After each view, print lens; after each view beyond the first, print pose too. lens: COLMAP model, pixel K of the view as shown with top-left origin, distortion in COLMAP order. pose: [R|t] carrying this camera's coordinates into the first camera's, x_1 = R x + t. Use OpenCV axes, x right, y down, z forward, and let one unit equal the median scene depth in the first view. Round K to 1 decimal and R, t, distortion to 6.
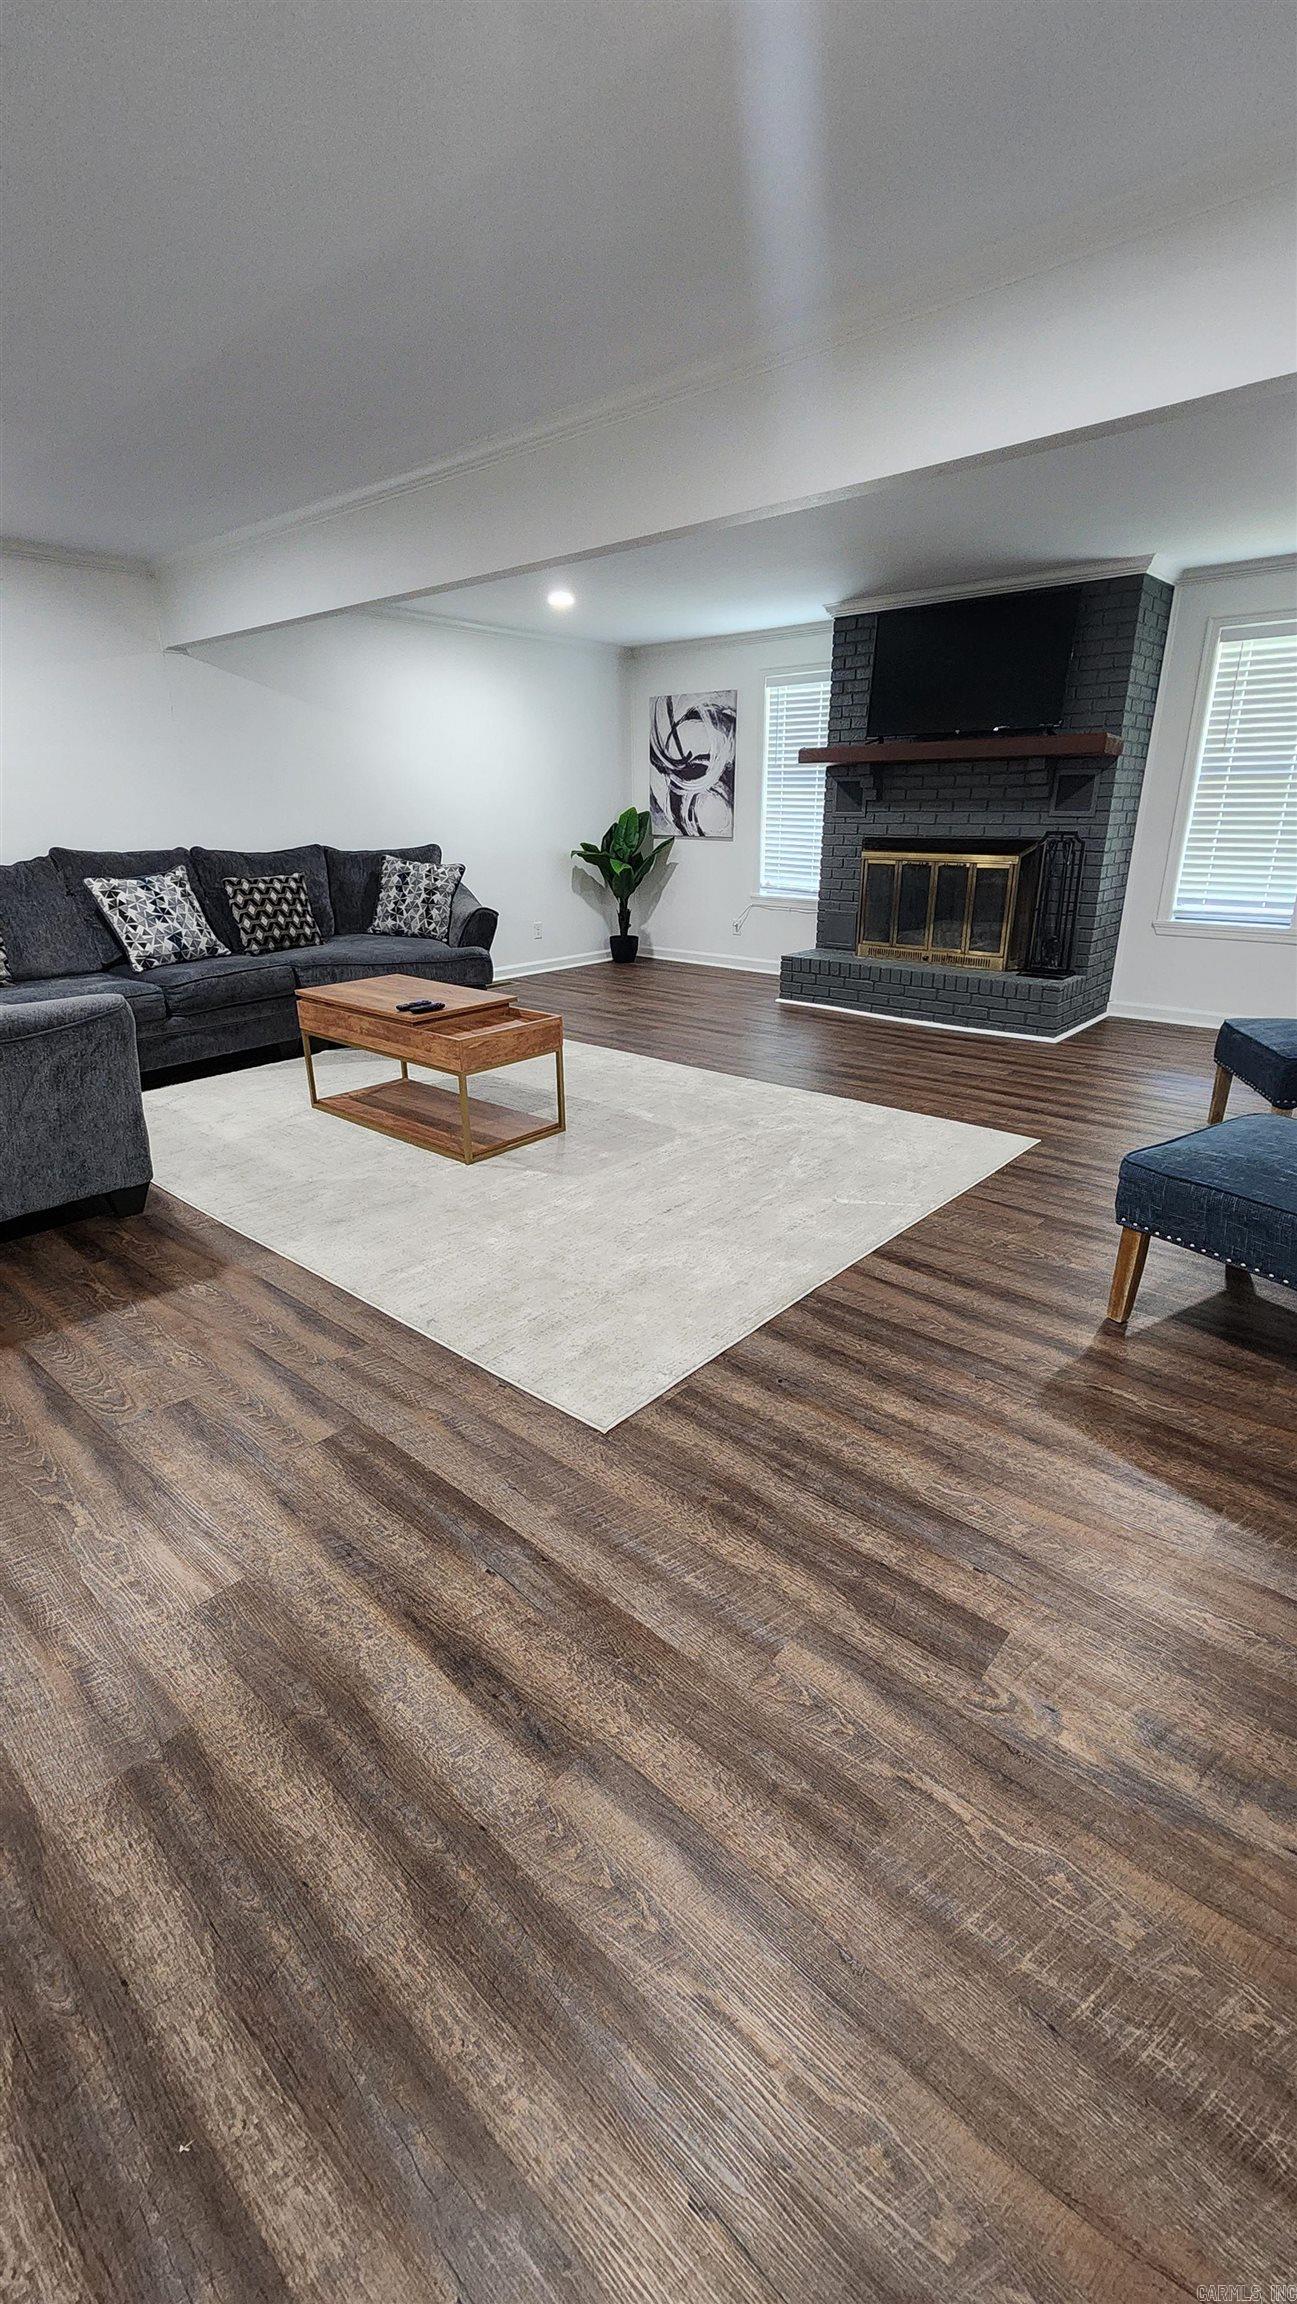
lens RADIAL K [[936.7, 0, 650.3], [0, 936.7, 1143.6], [0, 0, 1]] dist [-0.003516, -0.000203]
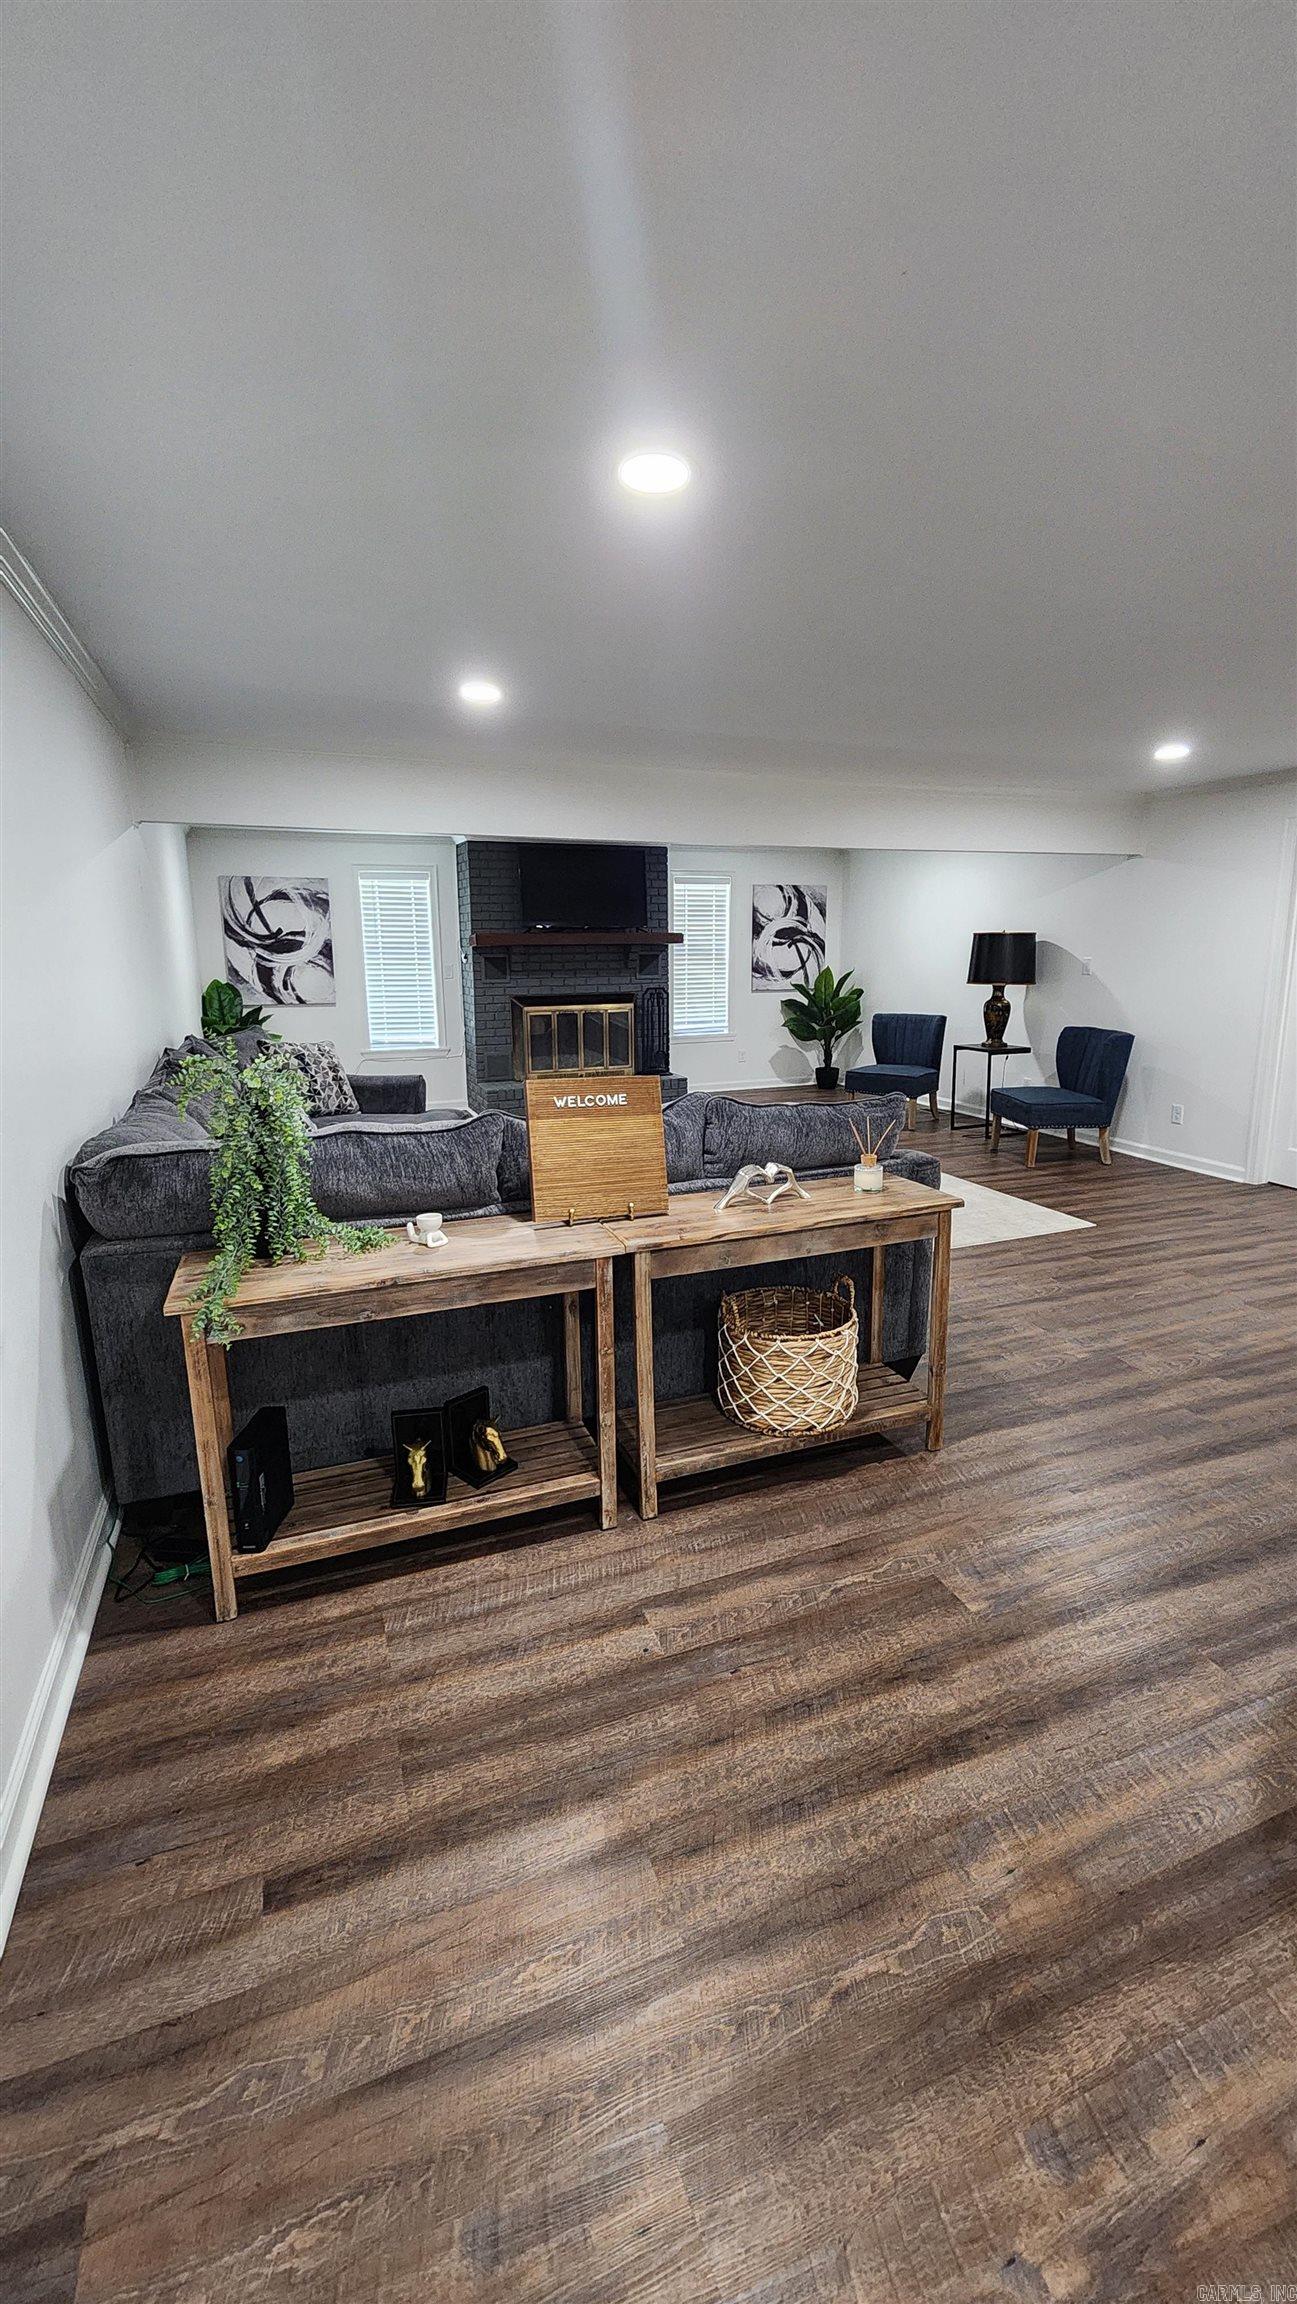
lens RADIAL K [[936.7, 0, 647.3], [0, 936.7, 1139.6], [0, 0, 1]] dist [-0.003516, -0.000203]
pose [[0.468160, -0.179631, 0.865193, -0.839395], [0.304827, 0.951847, 0.032679, -0.111037], [-0.829401, 0.248435, 0.500373, 0.205796]]
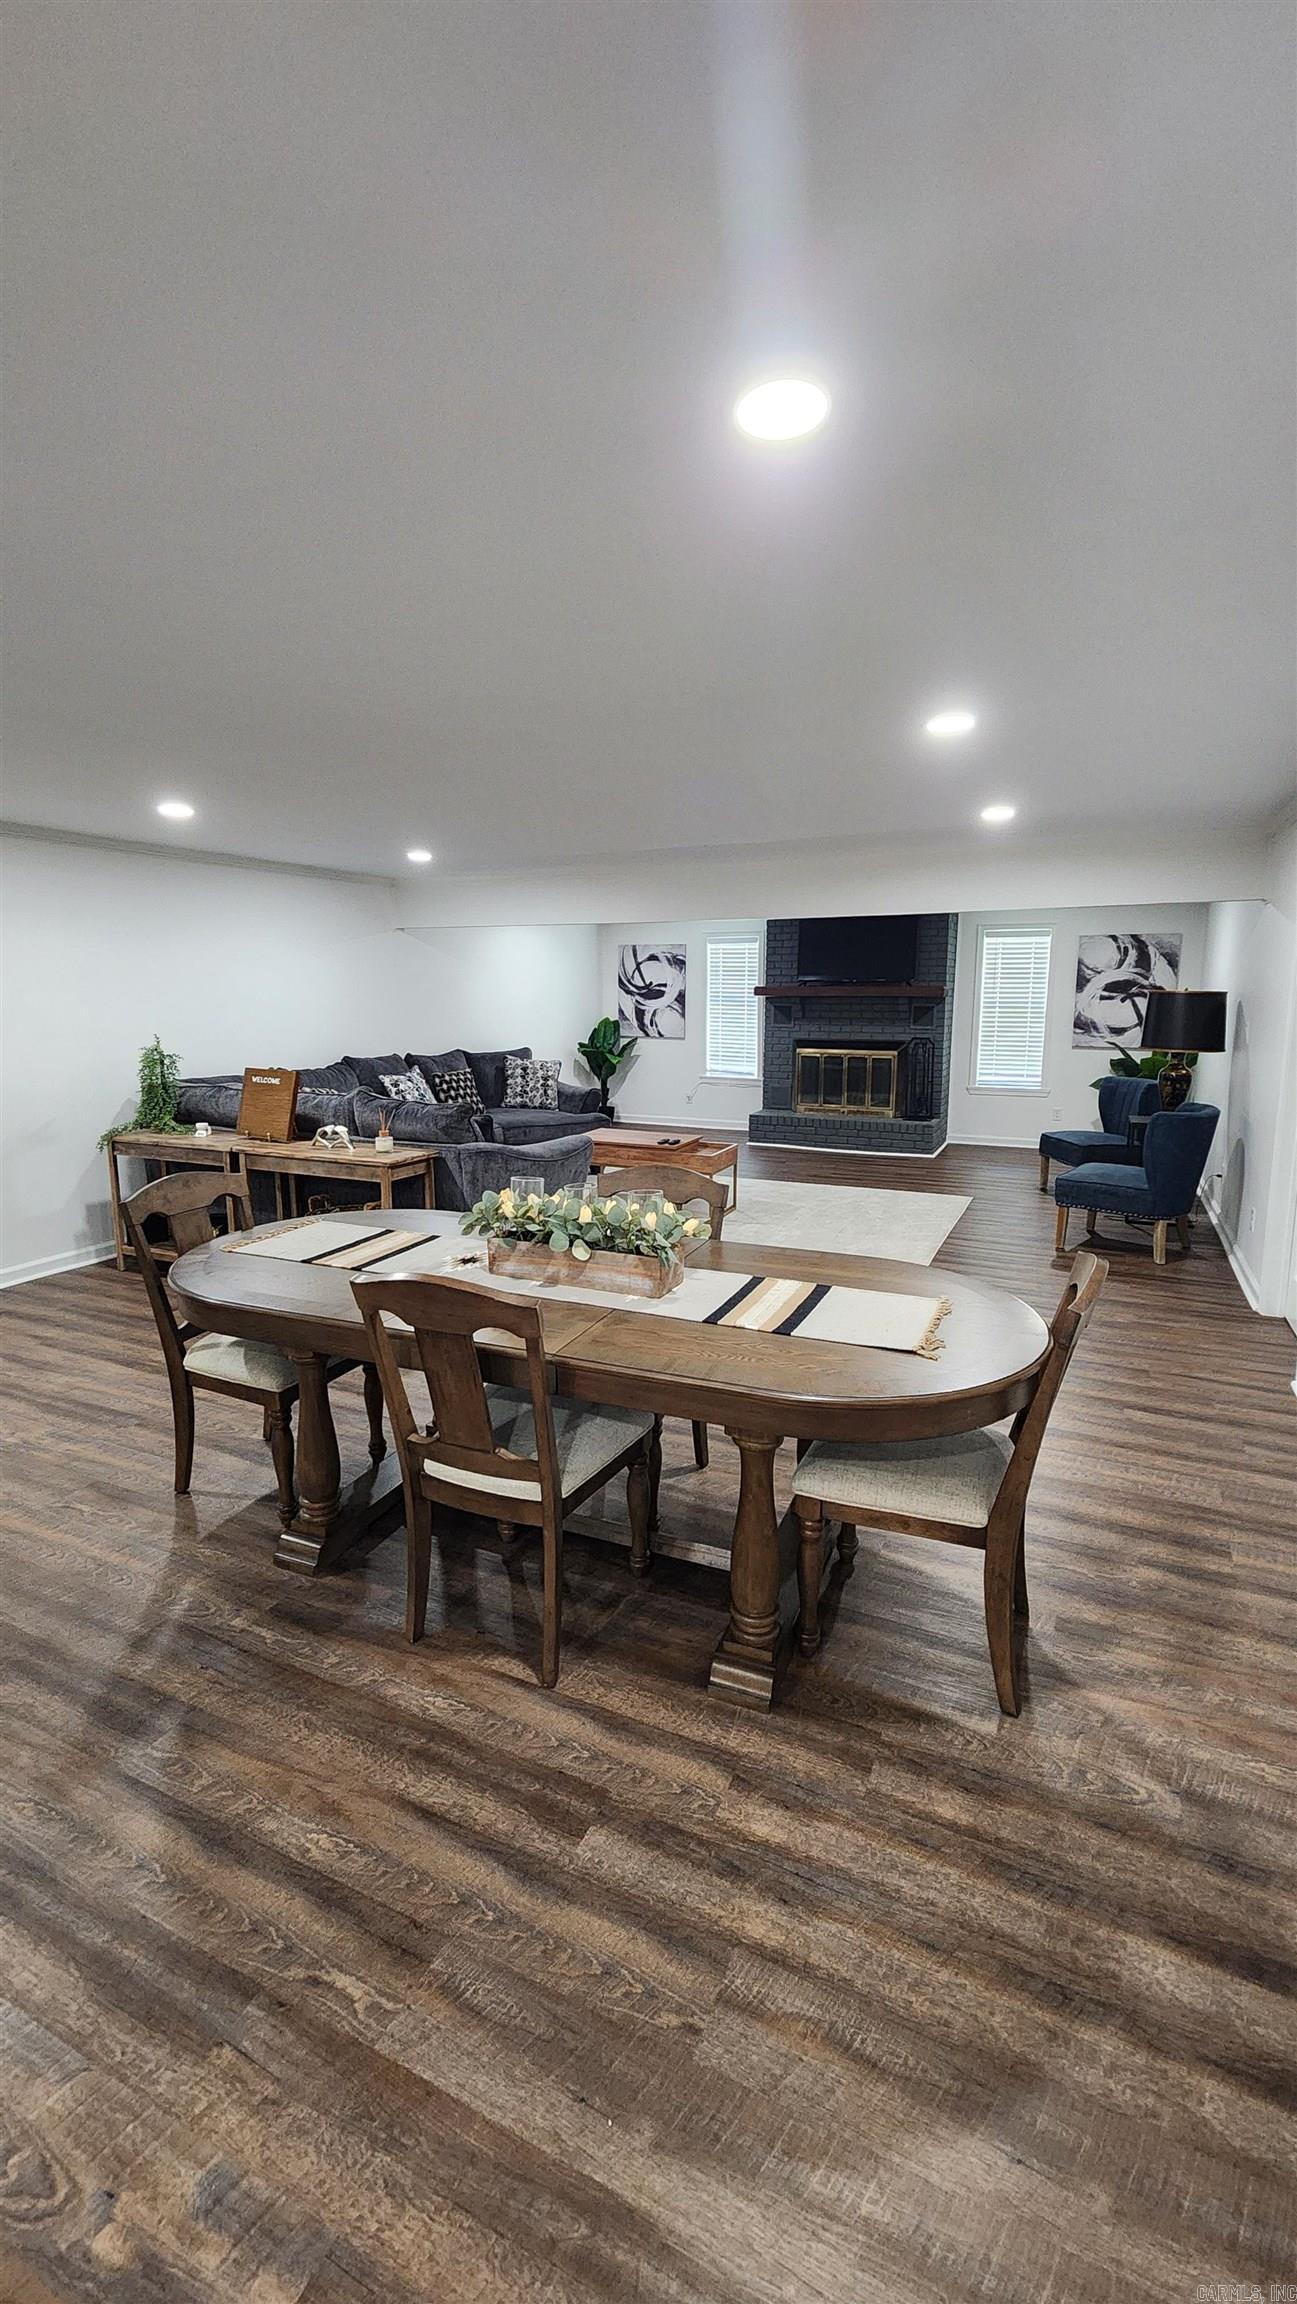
lens RADIAL K [[936.7, 0, 648.8], [0, 936.7, 1141.9], [0, 0, 1]] dist [-0.003516, -0.000203]
pose [[0.960955, -0.039635, 0.273850, -0.427707], [0.089116, 0.981287, -0.170688, 0.087424], [-0.261960, 0.188428, 0.946505, -0.385089]]
